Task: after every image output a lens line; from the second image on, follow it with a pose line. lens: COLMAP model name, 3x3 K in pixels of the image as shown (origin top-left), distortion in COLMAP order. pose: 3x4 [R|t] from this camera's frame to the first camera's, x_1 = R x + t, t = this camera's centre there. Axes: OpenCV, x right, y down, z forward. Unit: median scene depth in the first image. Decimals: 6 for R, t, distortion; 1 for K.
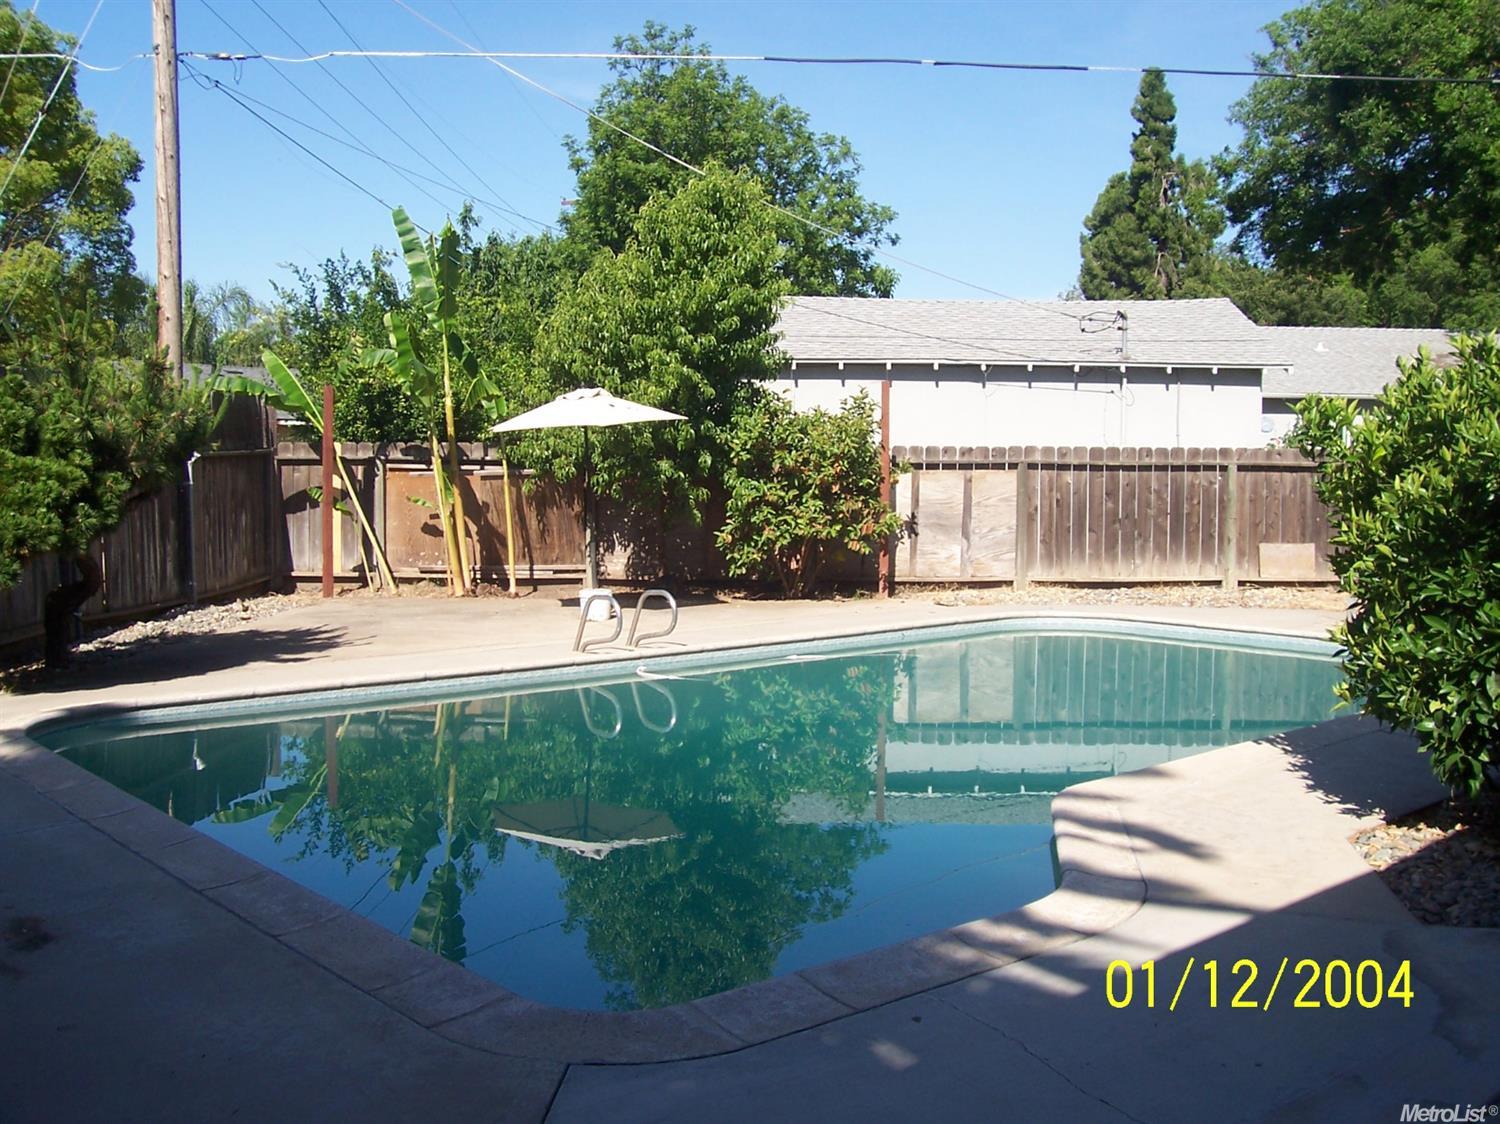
lens RADIAL K [[1484.4, 0, 747.4], [0, 1484.4, 531.3], [0, 0, 1]] dist [-0.200121, 0.206914]
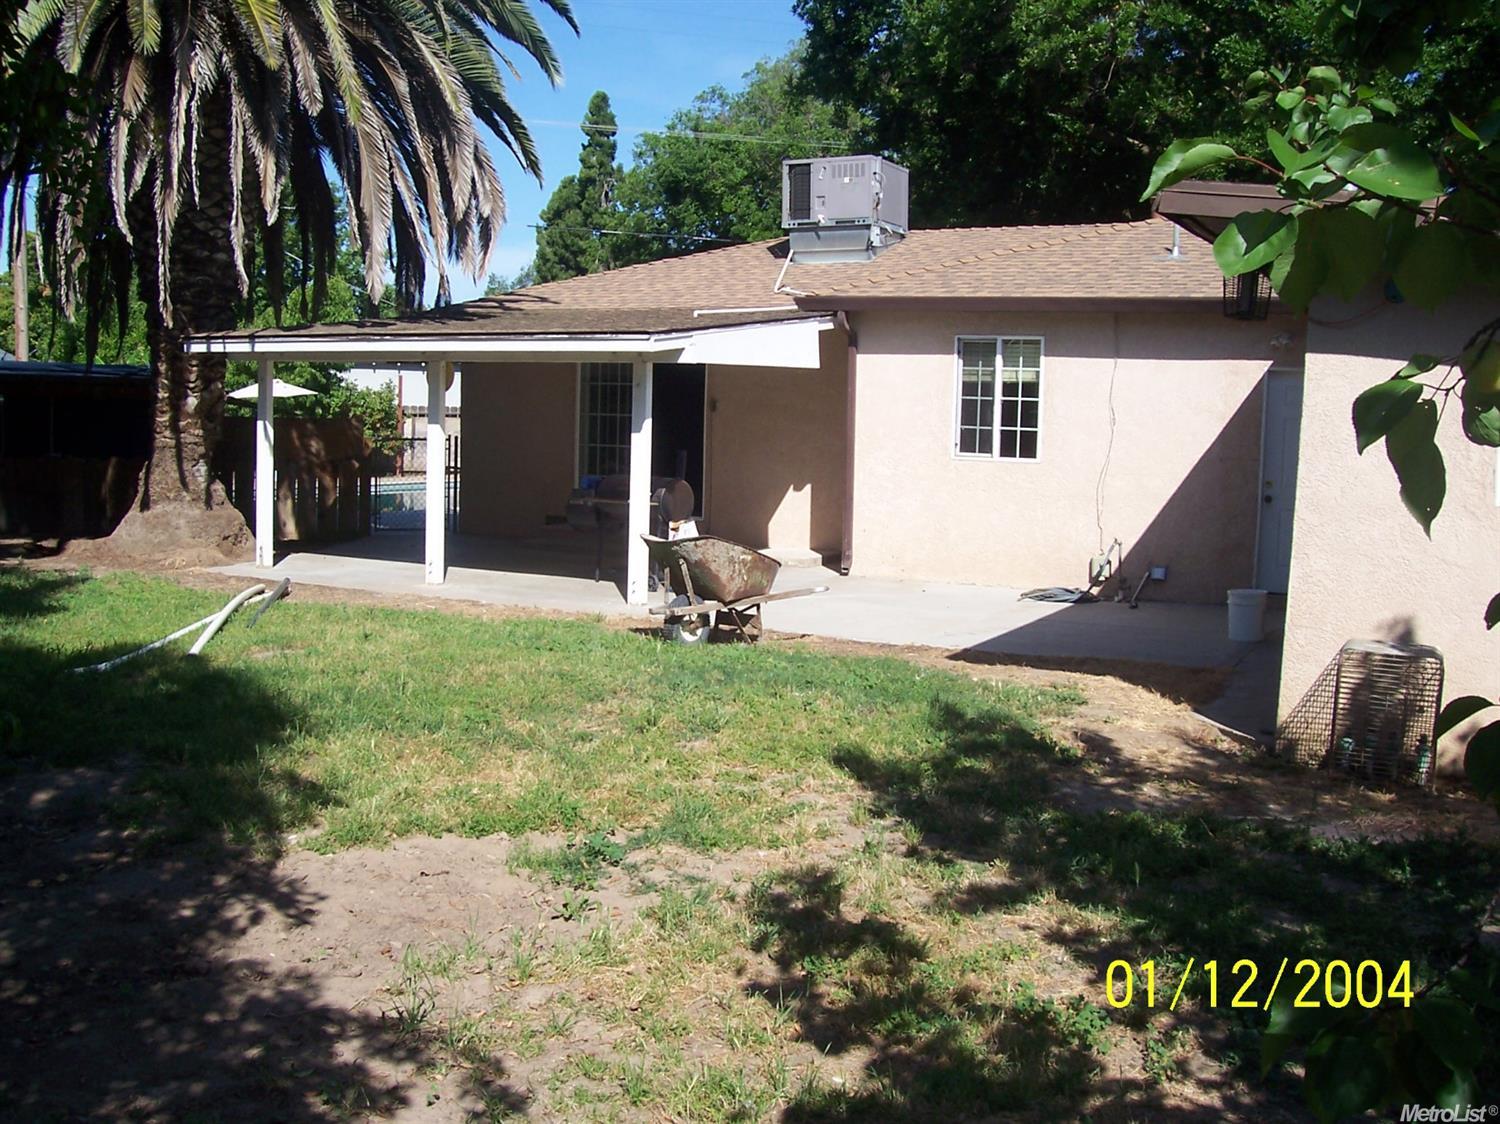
lens RADIAL K [[1484.4, 0, 747.4], [0, 1484.4, 531.3], [0, 0, 1]] dist [-0.200121, 0.206914]
pose [[0.938110, -0.004419, 0.346308, -0.162358], [-0.007757, 0.999400, 0.033765, 0.045643], [-0.346250, -0.034362, 0.937513, -1.107213]]
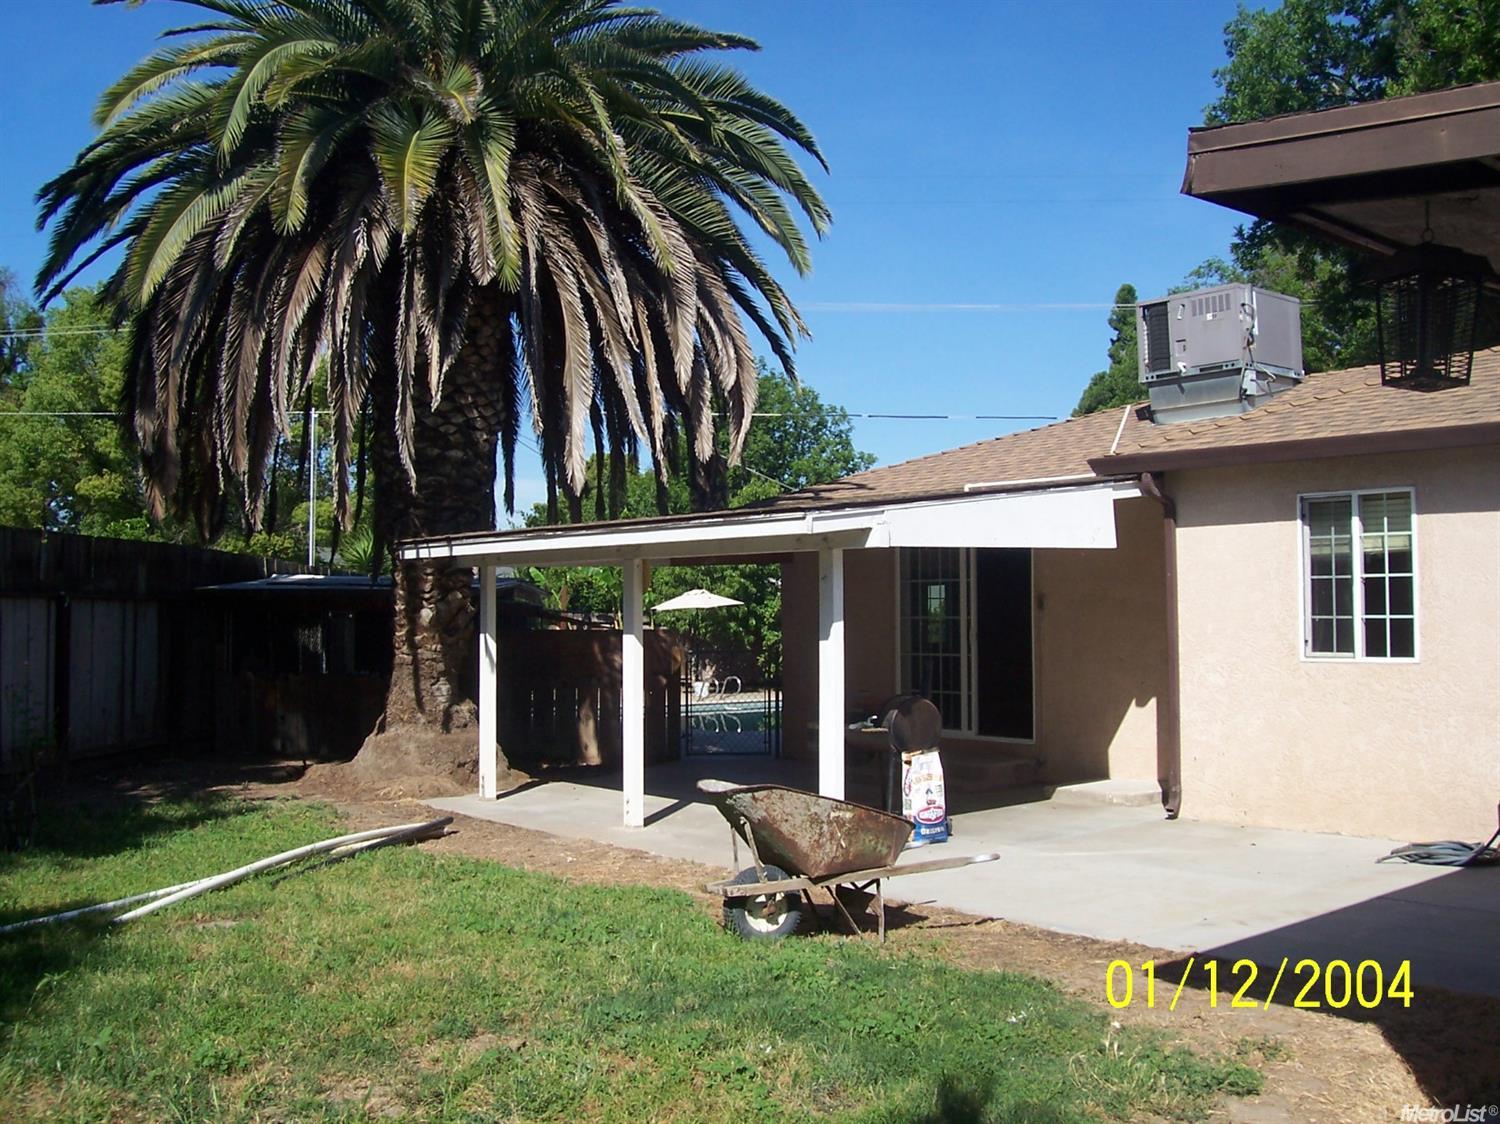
lens RADIAL K [[1484.4, 0, 747.4], [0, 1484.4, 531.3], [0, 0, 1]] dist [-0.200121, 0.206914]
pose [[0.999414, -0.008561, -0.033139, 0.031365], [0.005010, 0.994376, -0.105792, 0.040676], [0.033858, 0.105564, 0.993836, -0.969864]]
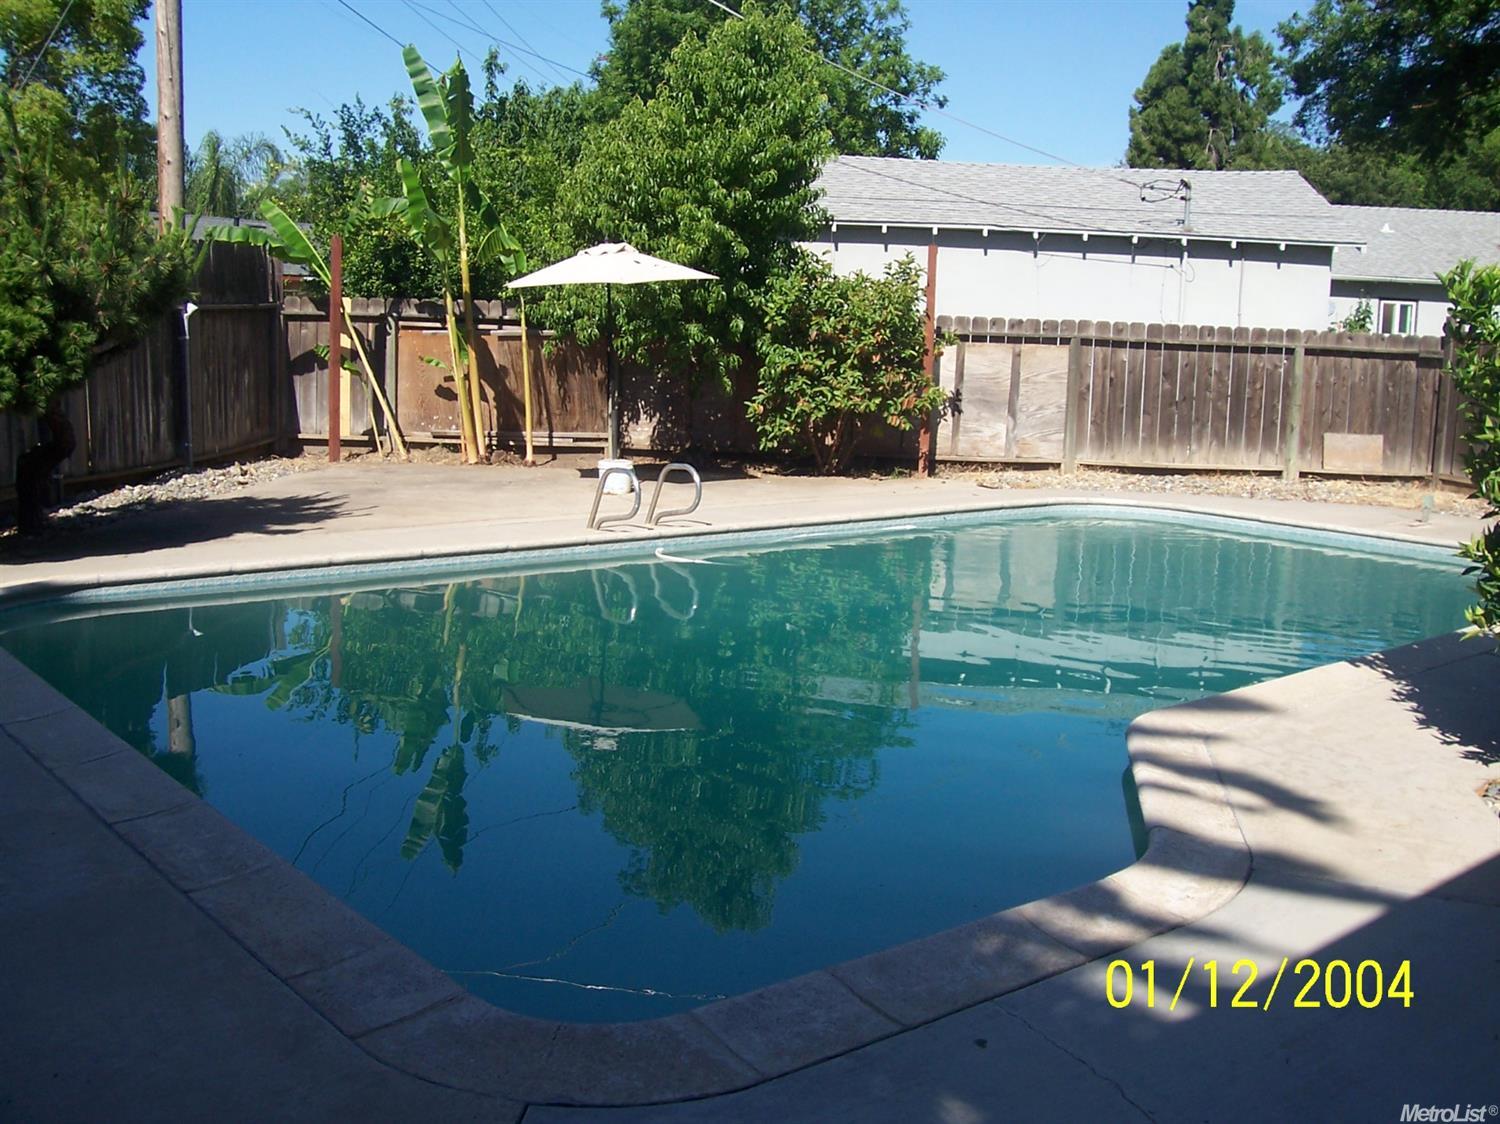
lens RADIAL K [[1484.4, 0, 747.4], [0, 1484.4, 531.3], [0, 0, 1]] dist [-0.200121, 0.206914]
pose [[0.999411, 0.028491, -0.019115, -0.000339], [-0.026704, 0.995763, 0.087993, -0.000502], [0.021541, -0.087431, 0.995938, 0.057293]]
